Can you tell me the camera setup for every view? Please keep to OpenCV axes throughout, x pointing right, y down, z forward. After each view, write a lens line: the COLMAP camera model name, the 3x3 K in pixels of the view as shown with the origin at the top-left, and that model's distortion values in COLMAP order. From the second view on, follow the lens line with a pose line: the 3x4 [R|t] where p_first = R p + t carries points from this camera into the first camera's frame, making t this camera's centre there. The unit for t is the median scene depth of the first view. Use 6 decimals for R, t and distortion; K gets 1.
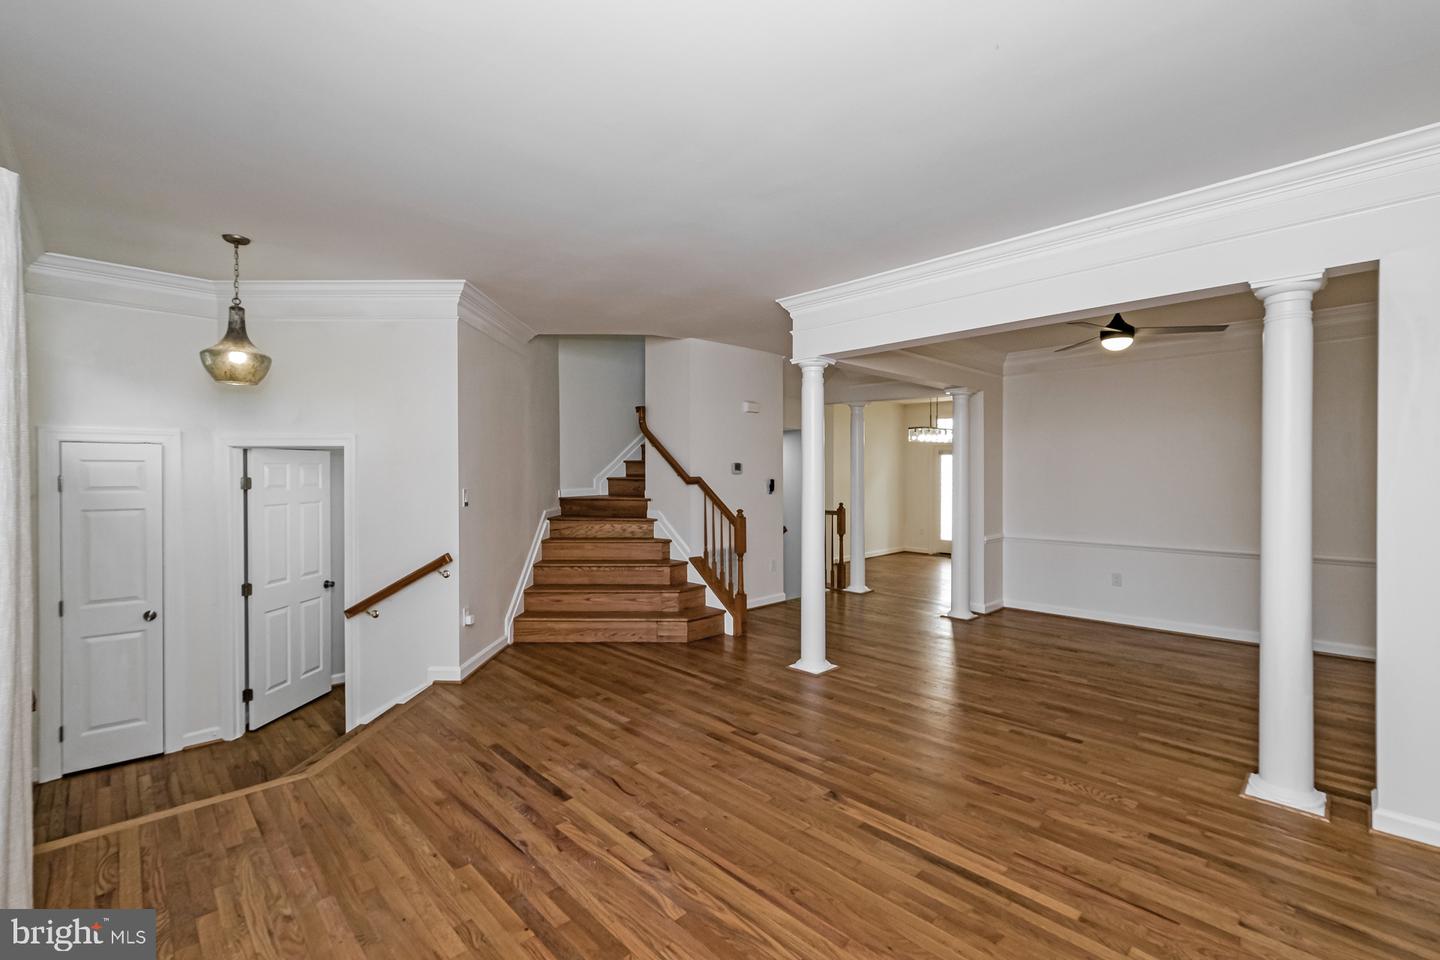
lens RADIAL K [[645.3, 0, 719.6], [0, 645.3, 478.3], [0, 0, 1]] dist [0.009468, 0.000214]
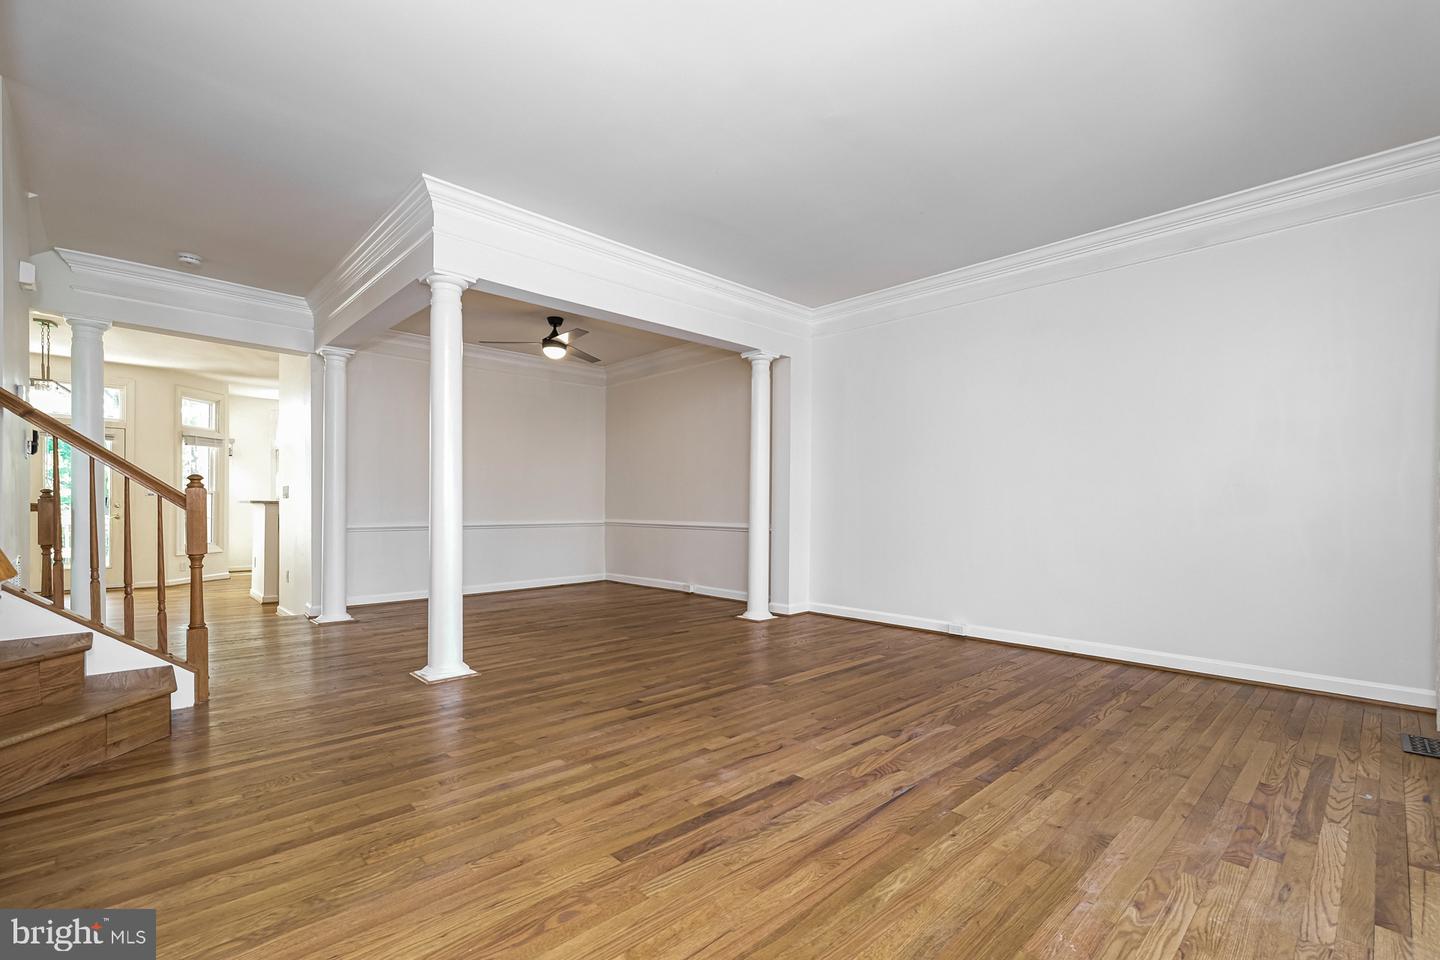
lens RADIAL K [[645.3, 0, 716.0], [0, 645.3, 511.9], [0, 0, 1]] dist [0.009468, 0.000214]
pose [[-0.014987, 0.001953, 0.999886, -1.000974], [0.005210, 0.999985, -0.001875, 0.156158], [-0.999874, 0.005182, -0.014997, 1.064479]]
